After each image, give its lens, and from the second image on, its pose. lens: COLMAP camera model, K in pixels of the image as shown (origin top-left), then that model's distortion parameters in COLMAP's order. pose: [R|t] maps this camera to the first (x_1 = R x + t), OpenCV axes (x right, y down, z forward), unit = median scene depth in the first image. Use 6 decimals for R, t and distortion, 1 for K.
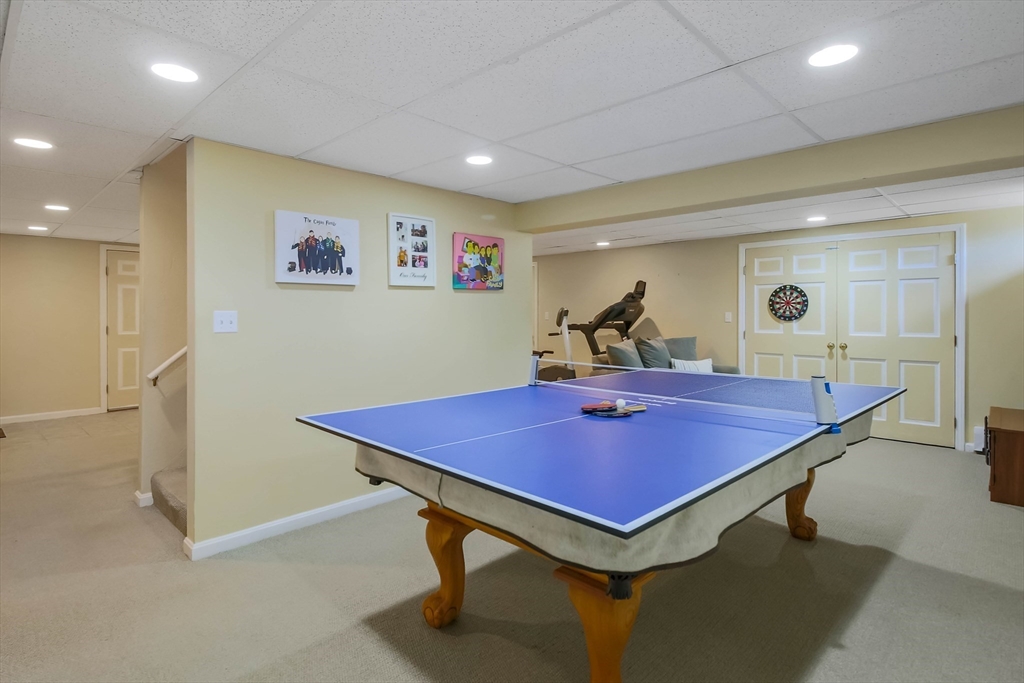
lens RADIAL K [[520.9, 0, 511.8], [0, 520.9, 317.3], [0, 0, 1]] dist [0.000059, 0.000007]
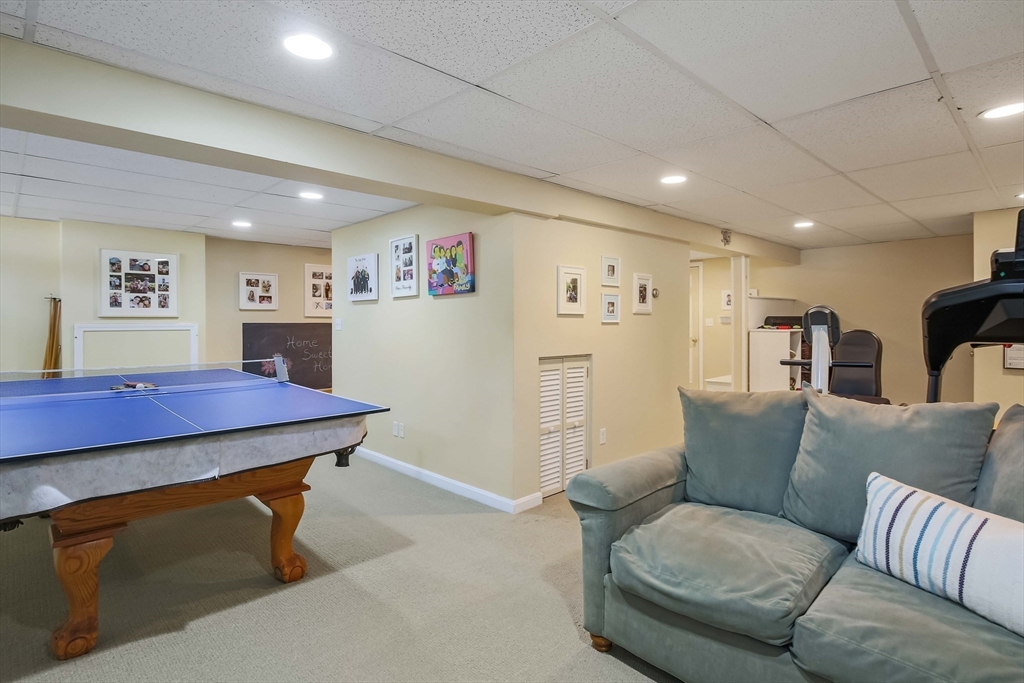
lens RADIAL K [[520.9, 0, 511.8], [0, 520.9, 317.3], [0, 0, 1]] dist [0.000059, 0.000007]
pose [[-0.031817, -0.002386, -0.999491, 0.904161], [-0.004282, 0.999988, -0.002251, -0.010902], [0.999485, 0.004208, -0.031827, 1.186978]]
